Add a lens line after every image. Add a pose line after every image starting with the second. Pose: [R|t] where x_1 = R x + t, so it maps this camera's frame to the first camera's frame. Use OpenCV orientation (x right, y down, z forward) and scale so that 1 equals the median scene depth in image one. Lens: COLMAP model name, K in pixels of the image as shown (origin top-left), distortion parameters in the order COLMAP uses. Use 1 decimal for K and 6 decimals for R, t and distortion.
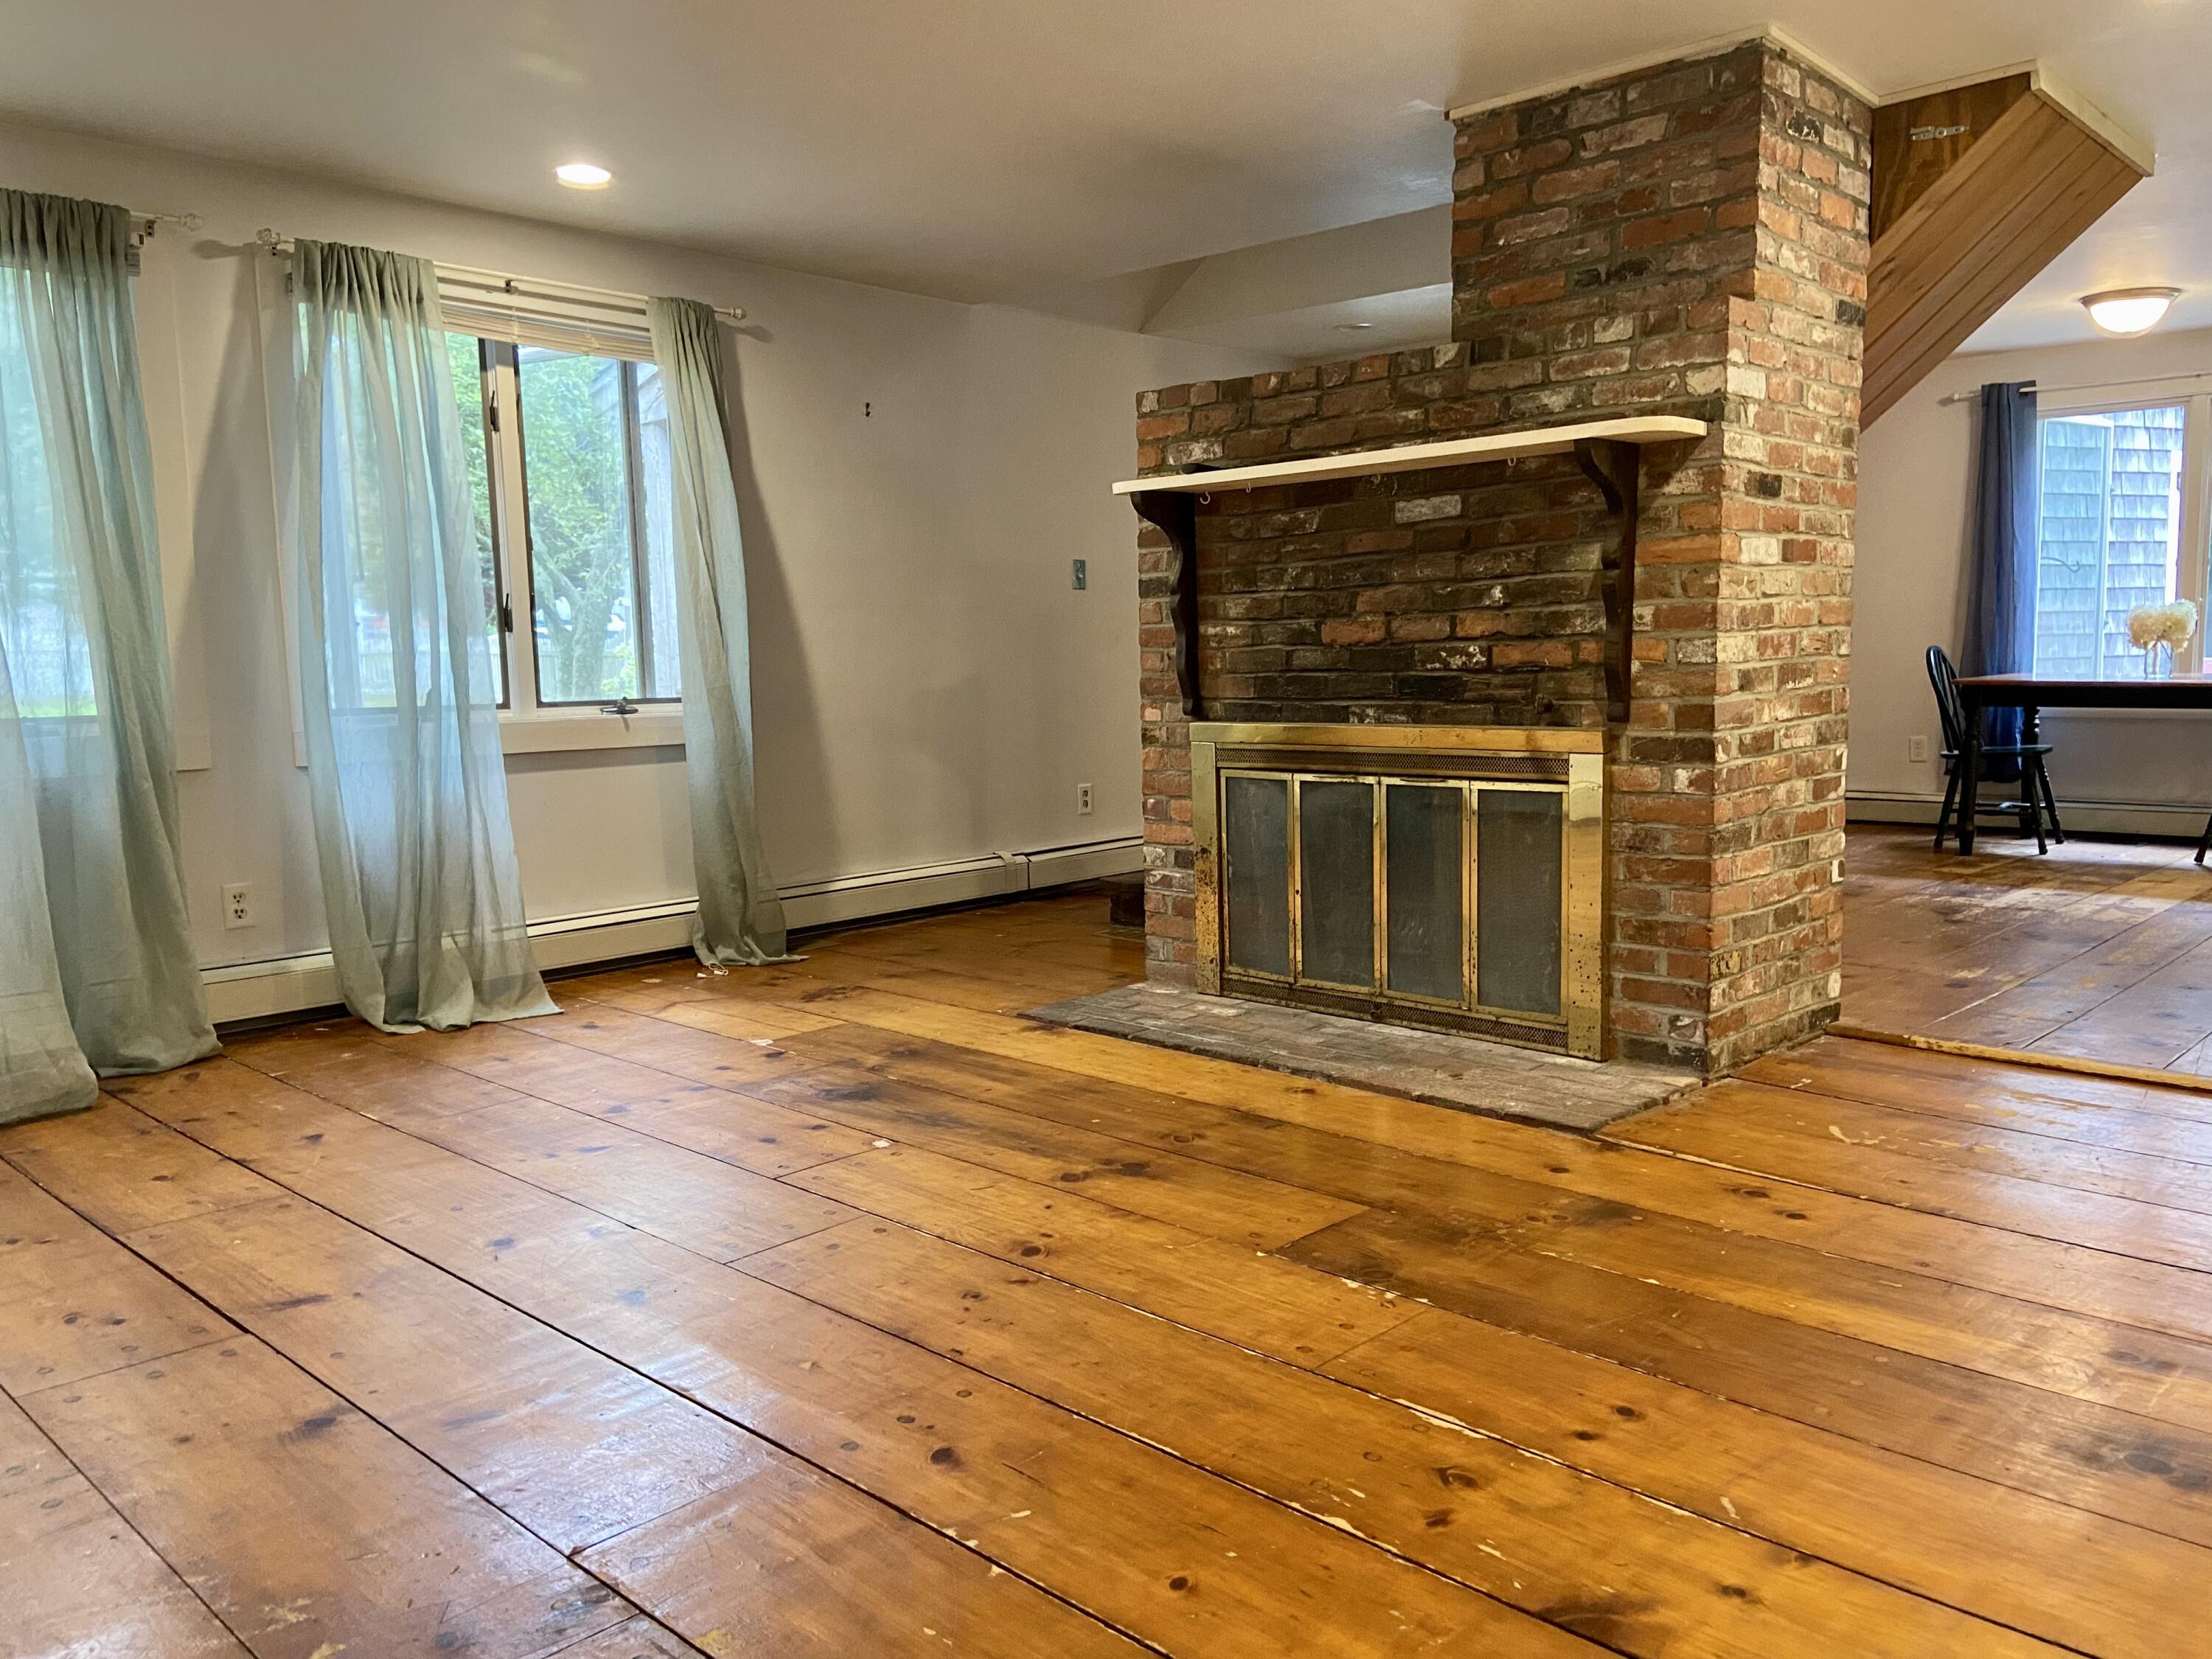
lens RADIAL K [[1639.5, 0, 1097.7], [0, 1639.5, 836.4], [0, 0, 1]] dist [0.131107, -0.176614]
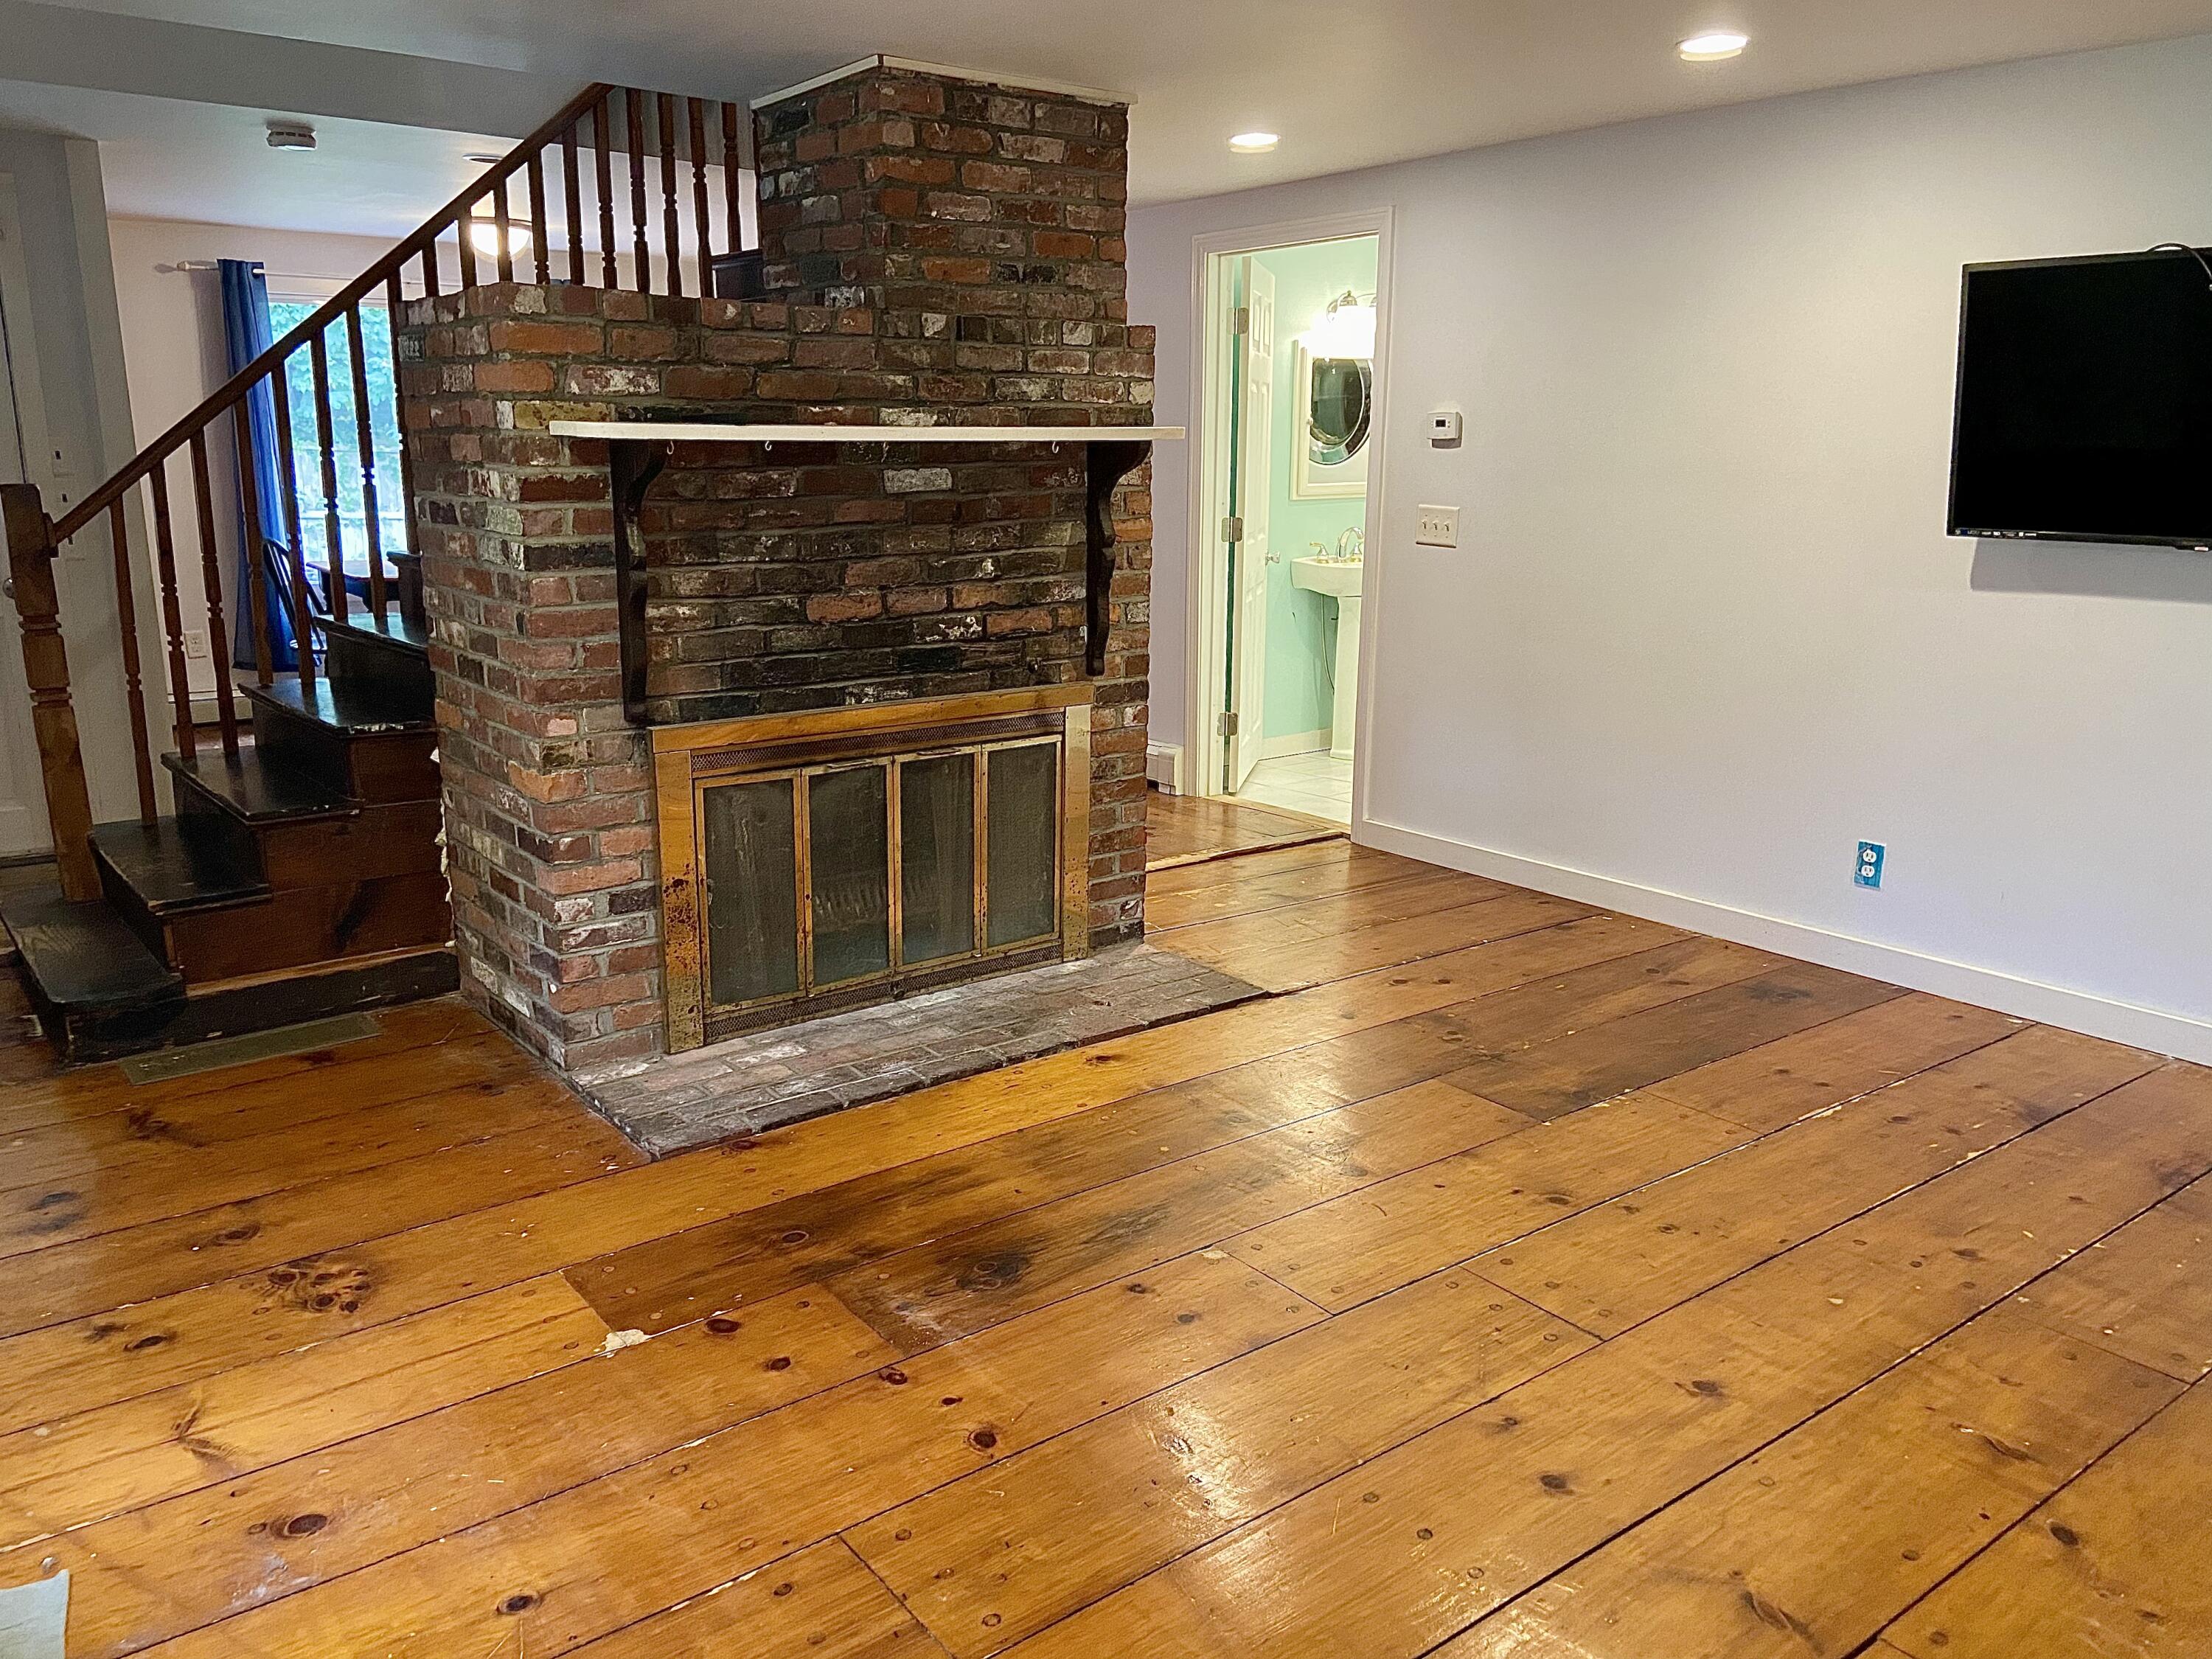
lens RADIAL K [[1639.5, 0, 1097.7], [0, 1639.5, 836.4], [0, 0, 1]] dist [0.131107, -0.176614]
pose [[0.164645, -0.214221, 0.962809, -0.785632], [0.106122, 0.974312, 0.198633, -0.177231], [-0.980627, 0.069471, 0.183149, 0.738500]]
